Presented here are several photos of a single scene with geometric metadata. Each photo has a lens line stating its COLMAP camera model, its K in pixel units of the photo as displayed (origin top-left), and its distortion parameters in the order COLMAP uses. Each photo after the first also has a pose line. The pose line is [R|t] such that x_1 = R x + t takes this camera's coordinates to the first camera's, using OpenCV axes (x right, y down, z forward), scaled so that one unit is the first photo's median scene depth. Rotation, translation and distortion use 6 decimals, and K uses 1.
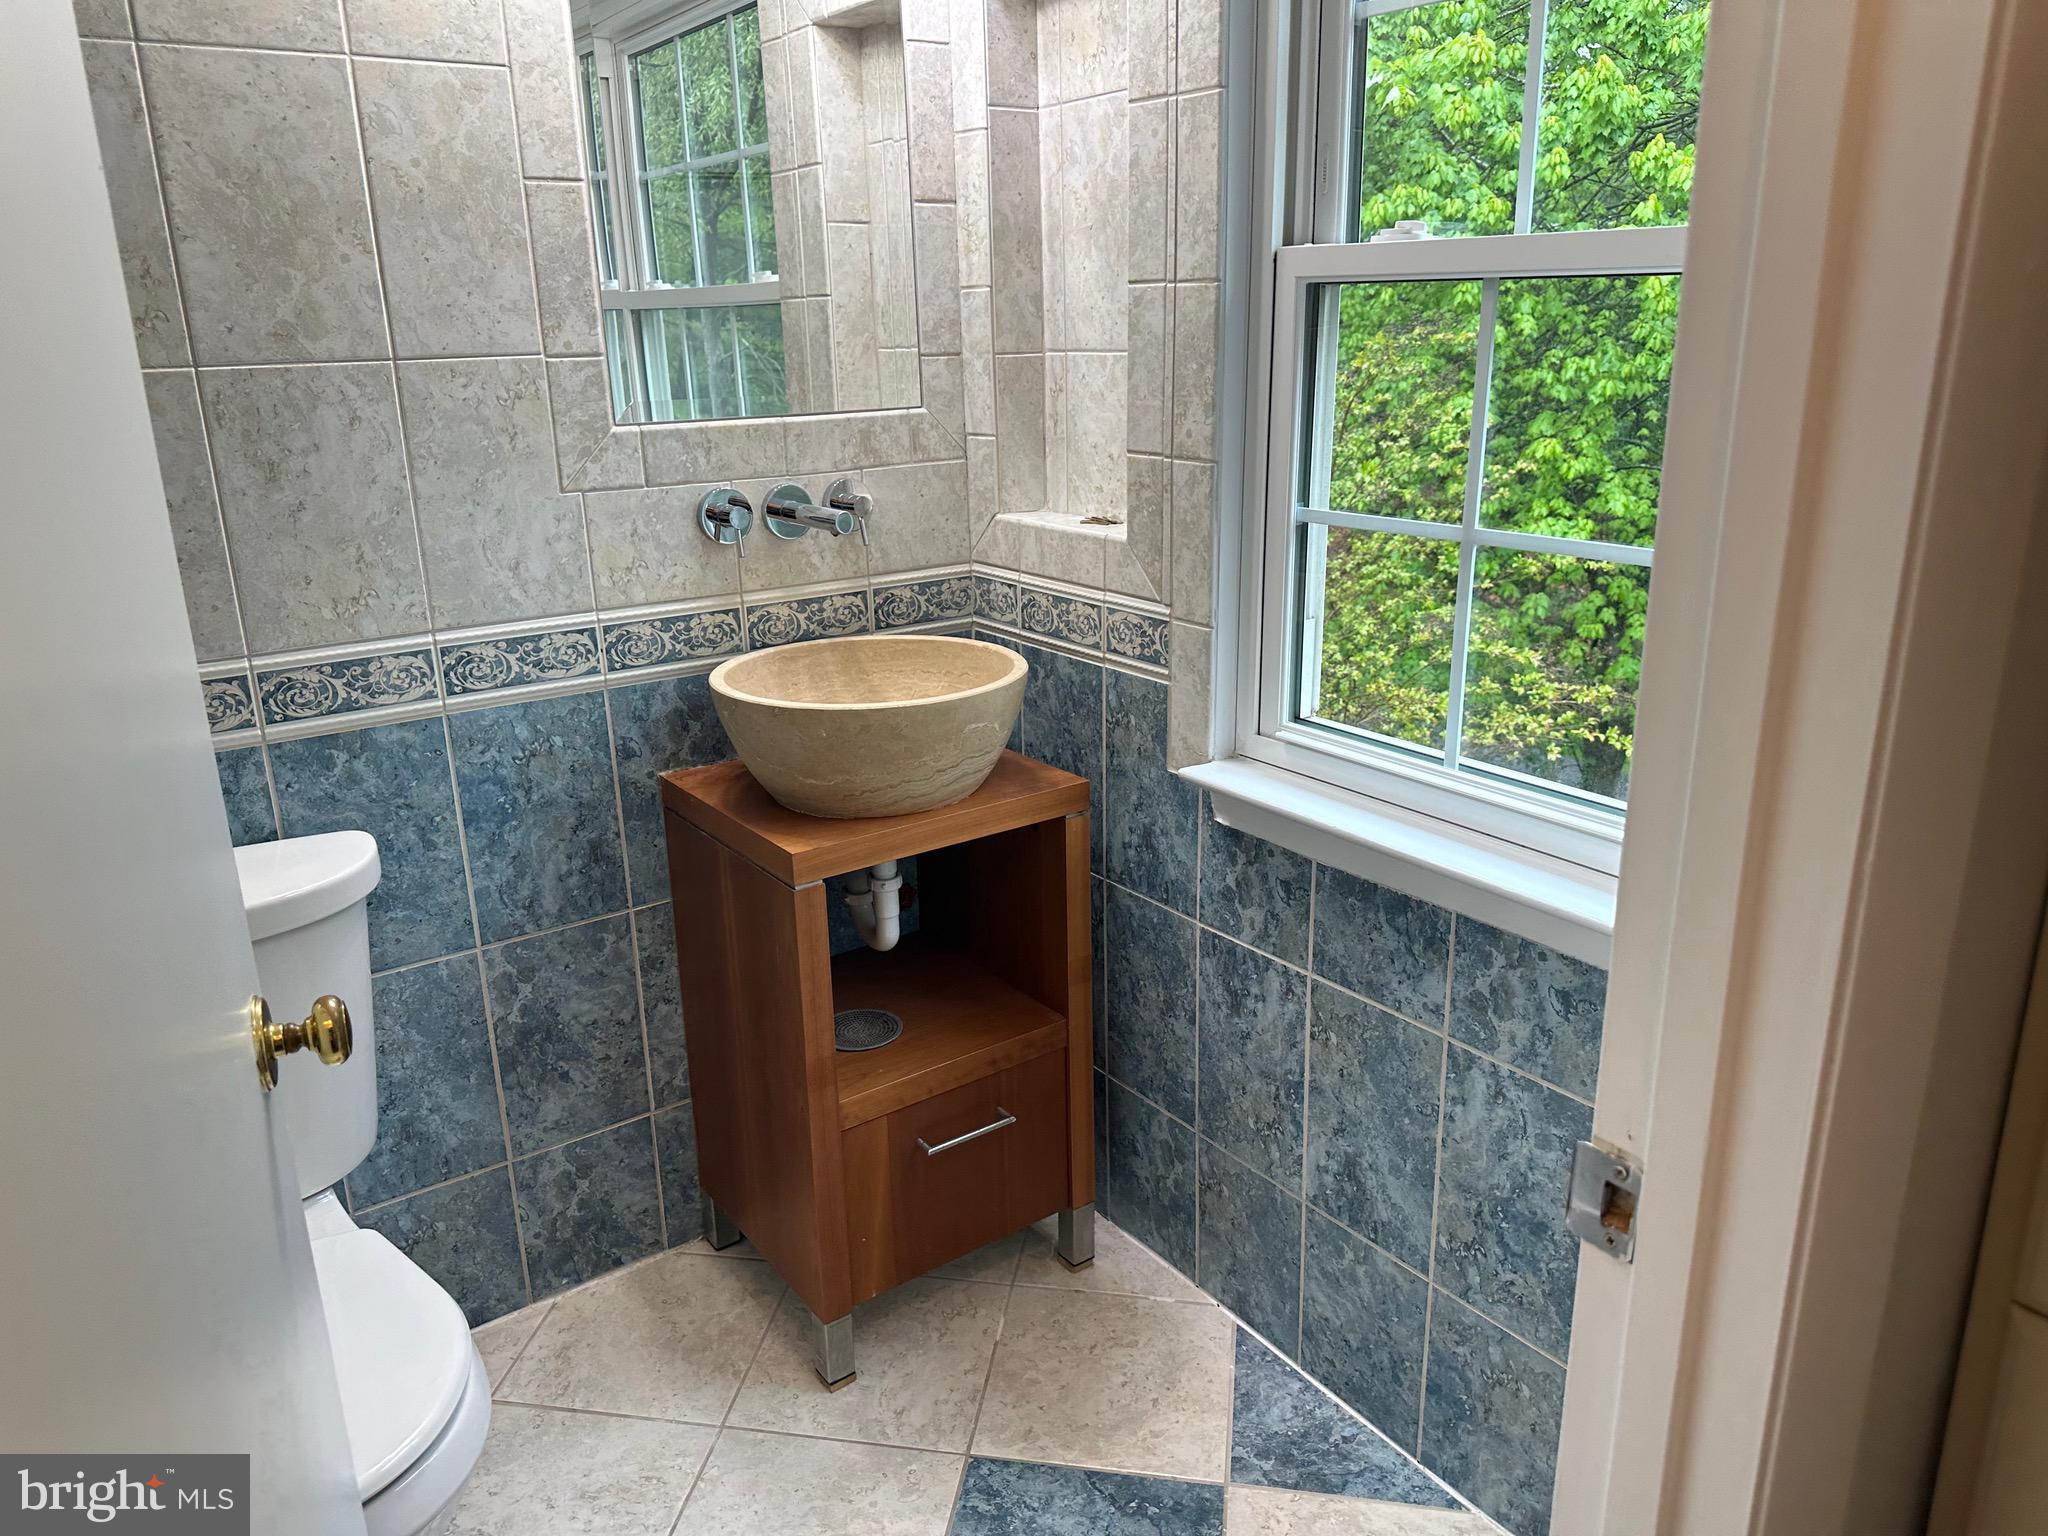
lens RADIAL K [[1443.9, 0, 1030.5], [0, 1443.9, 770.0], [0, 0, 1]] dist [0.066682, -0.066471]
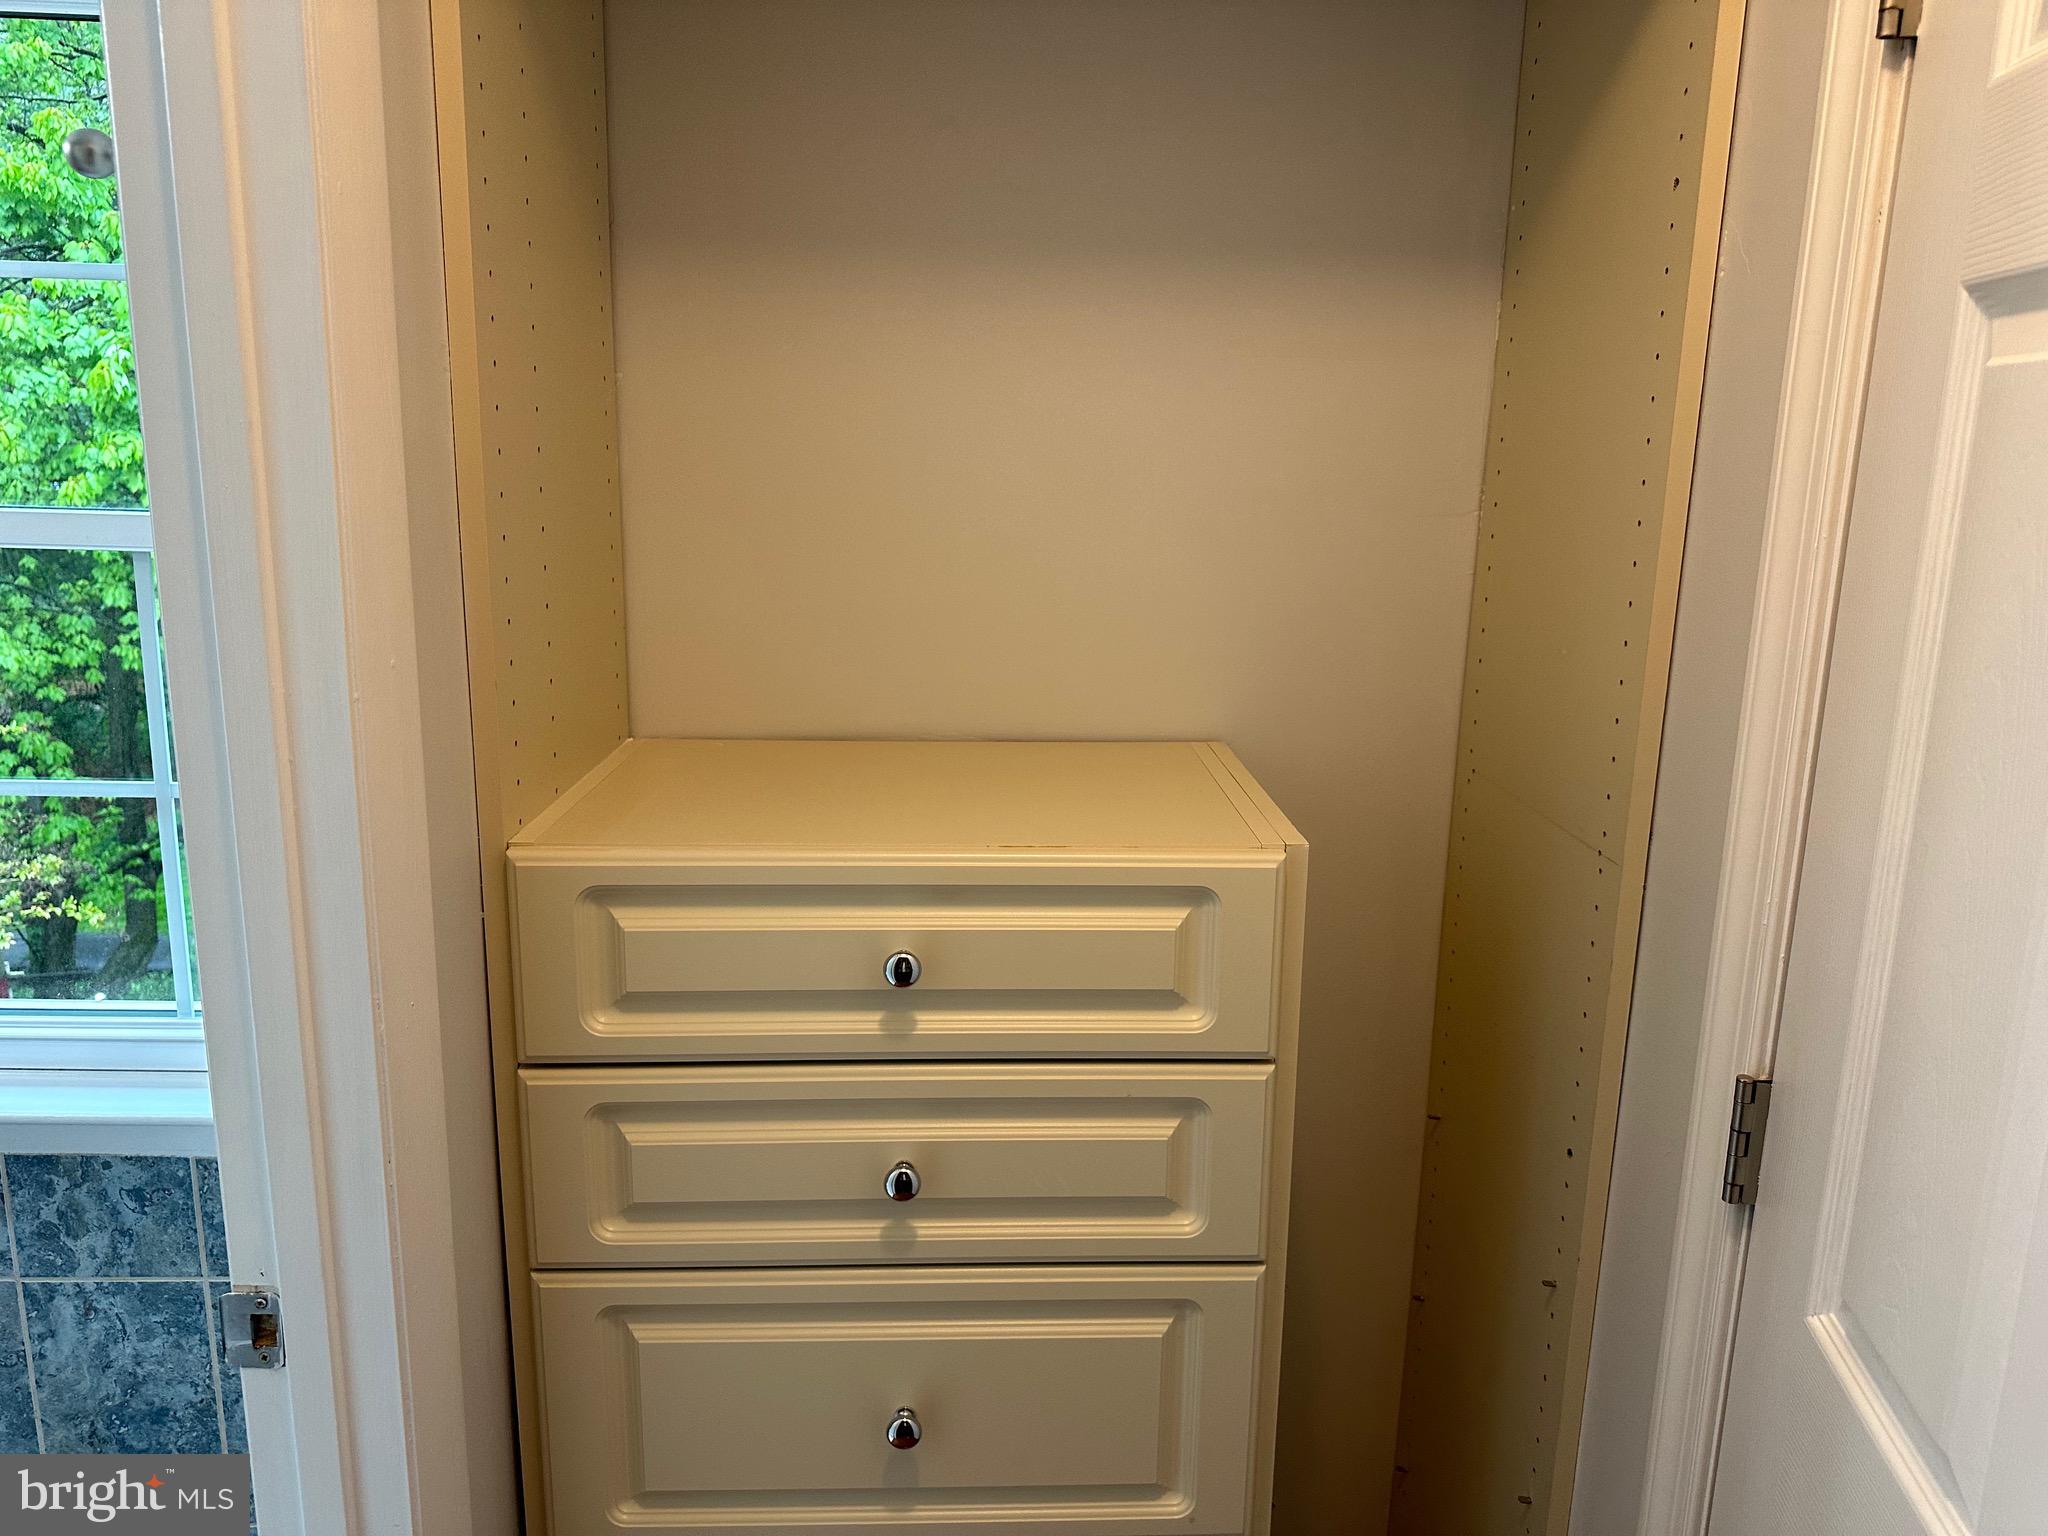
lens RADIAL K [[1443.9, 0, 1029.0], [0, 1443.9, 766.4], [0, 0, 1]] dist [0.066682, -0.066471]
pose [[0.545755, -0.149120, 0.824570, -0.115486], [0.215691, 0.975879, 0.033725, -0.044781], [-0.809709, 0.159447, 0.564755, -0.187099]]
